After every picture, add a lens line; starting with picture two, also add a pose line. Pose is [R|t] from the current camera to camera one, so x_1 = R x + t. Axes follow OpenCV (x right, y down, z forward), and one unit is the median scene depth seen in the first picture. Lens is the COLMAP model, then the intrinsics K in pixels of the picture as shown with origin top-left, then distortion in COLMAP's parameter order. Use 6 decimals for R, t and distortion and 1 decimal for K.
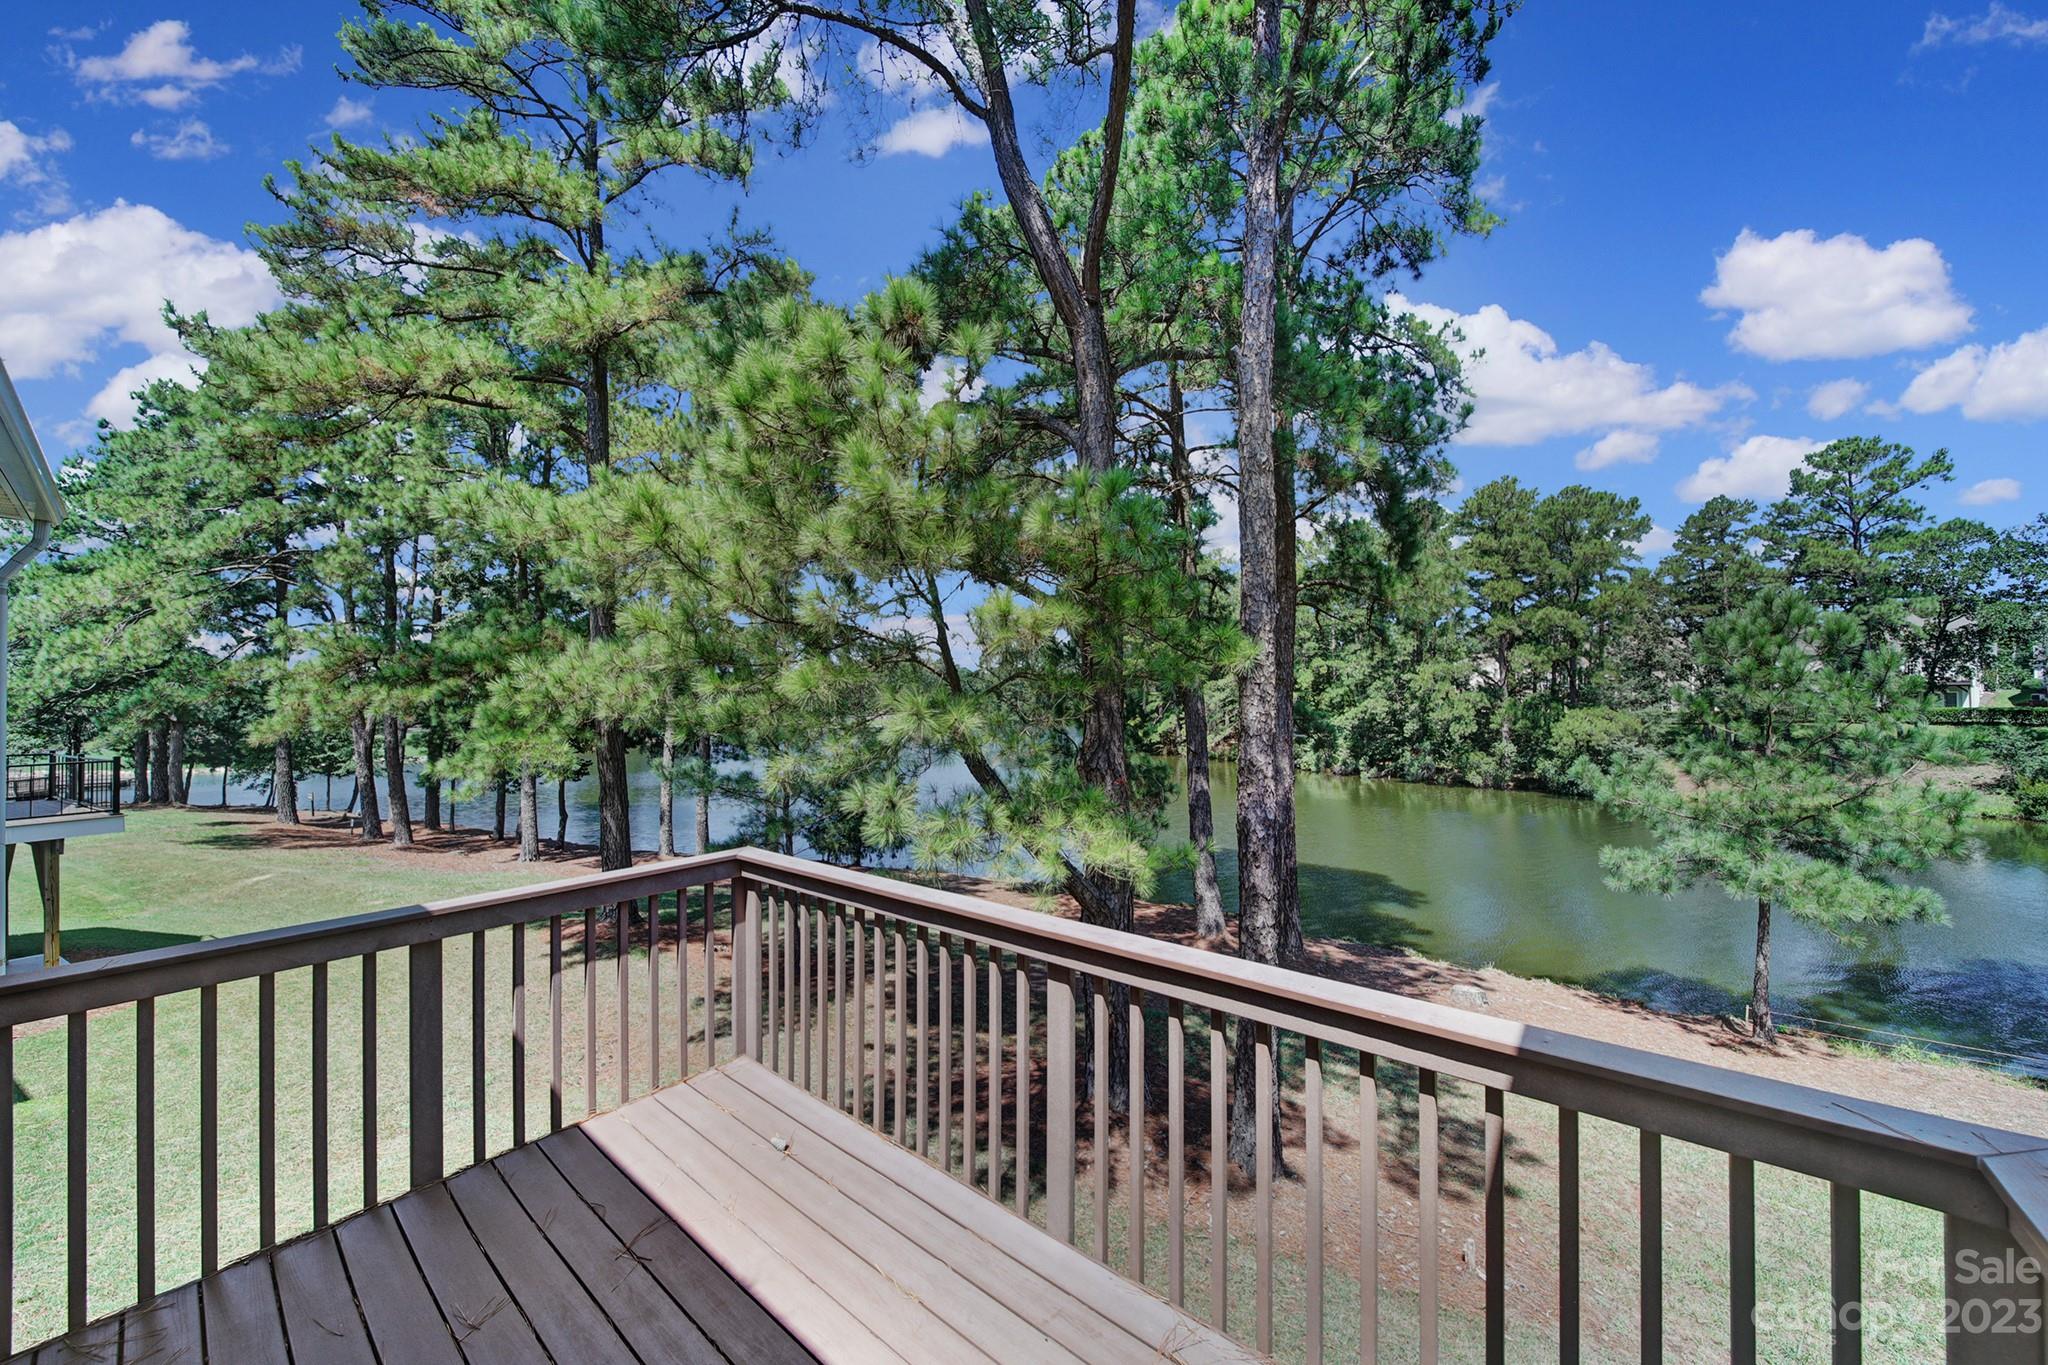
lens RADIAL K [[744.5, 0, 1021.0], [0, 744.5, 707.2], [0, 0, 1]] dist [-0.001586, -0.000279]
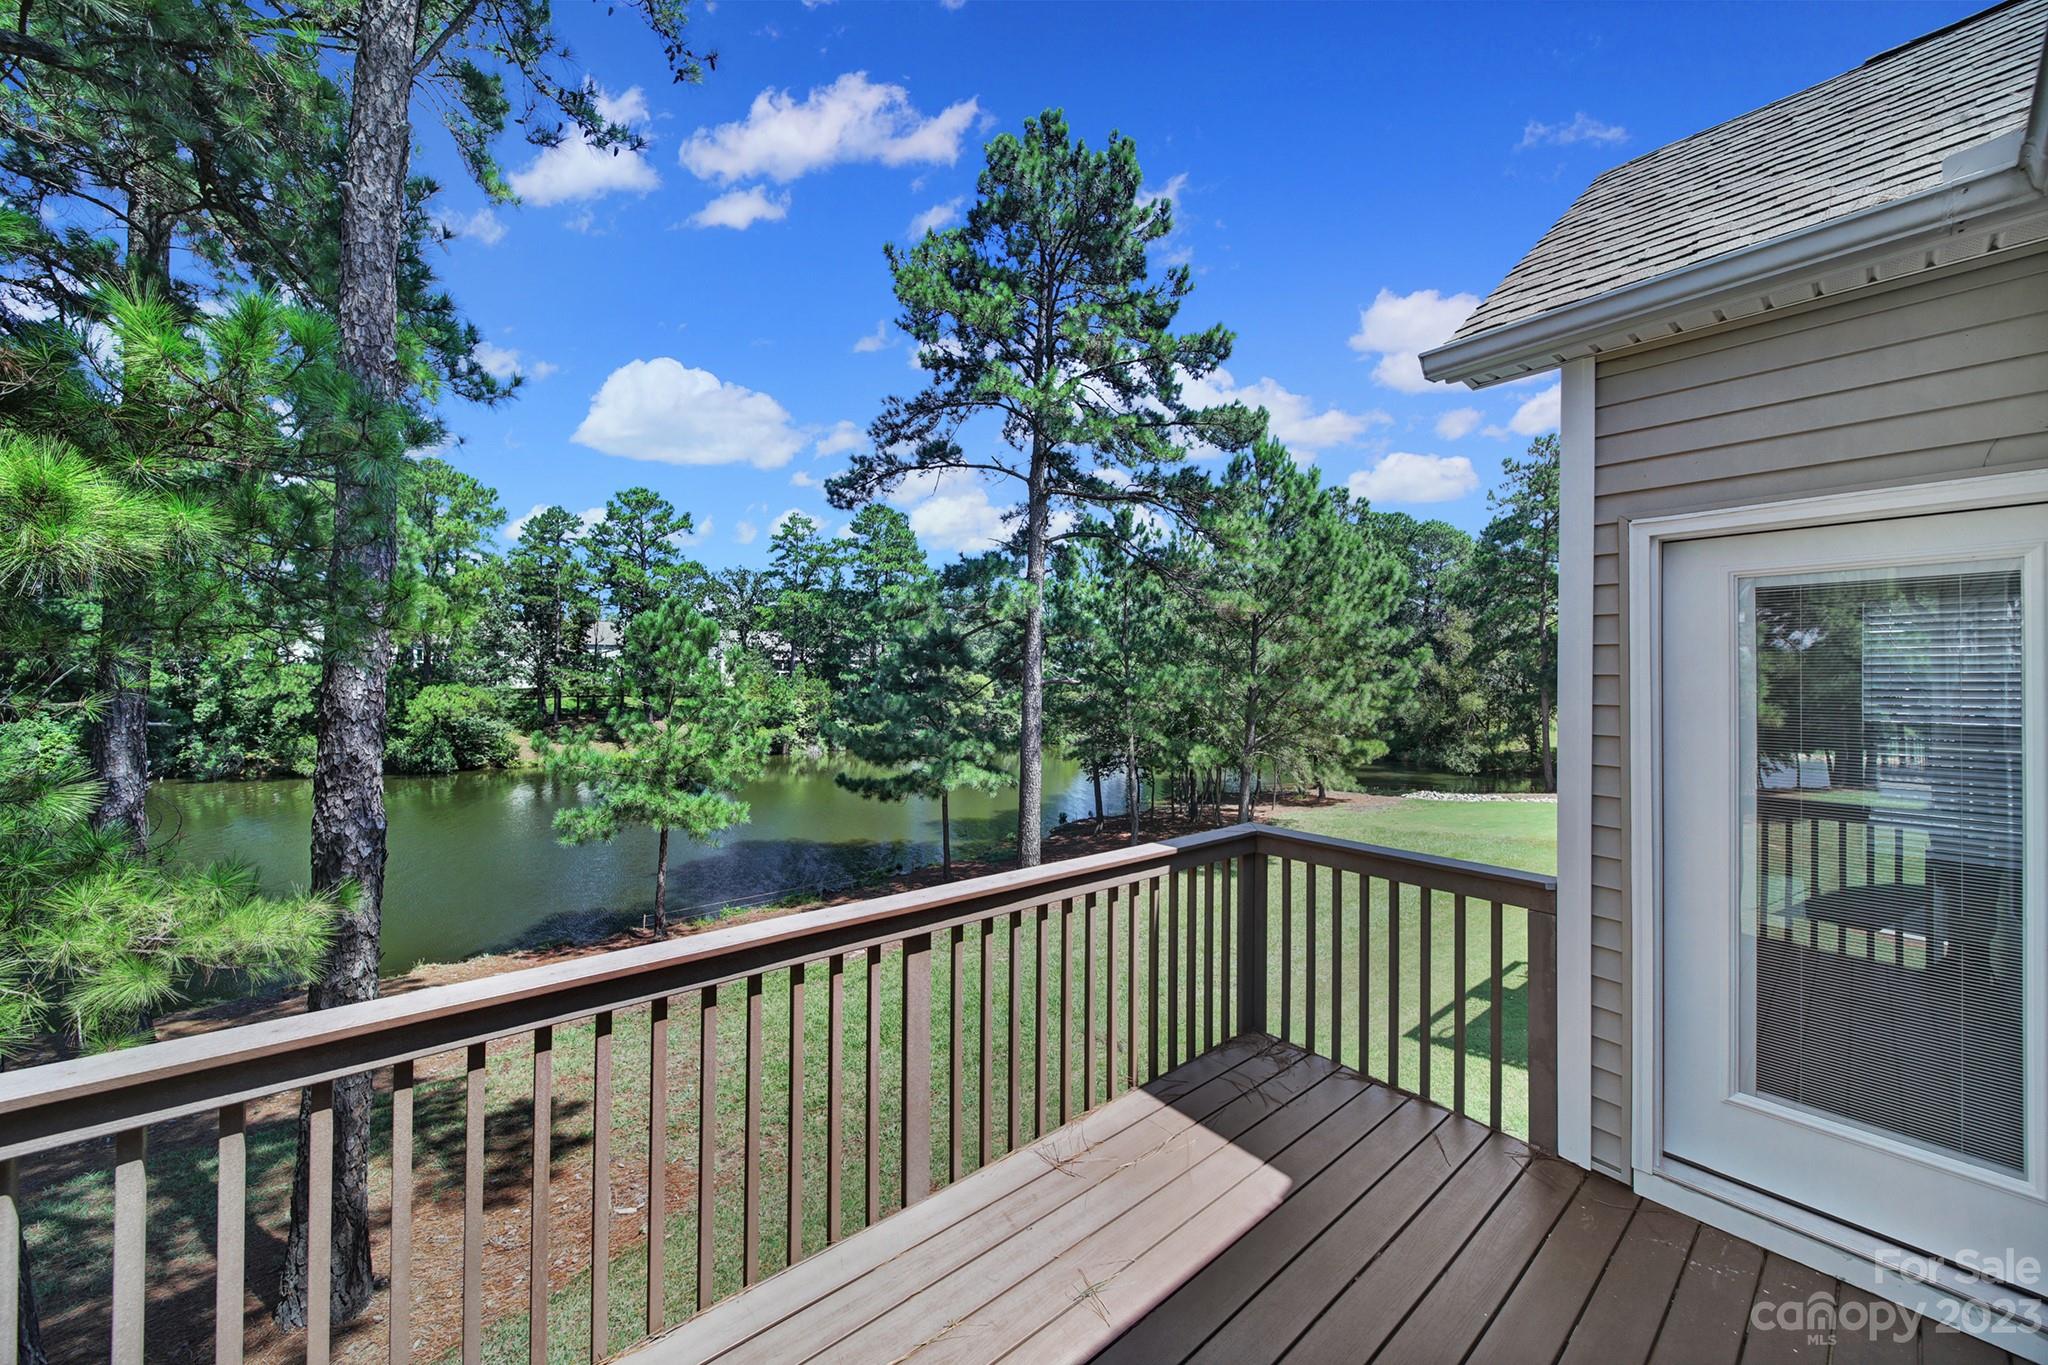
lens RADIAL K [[735.4, 0, 1024.0], [0, 735.4, 682.5], [0, 0, 1]] dist [0.000190, 0.000053]
pose [[0.172836, 0.006589, 0.984929, -0.091657], [-0.005085, 0.999970, -0.005797, 0.000160], [-0.984938, -0.004006, 0.172864, 0.067359]]
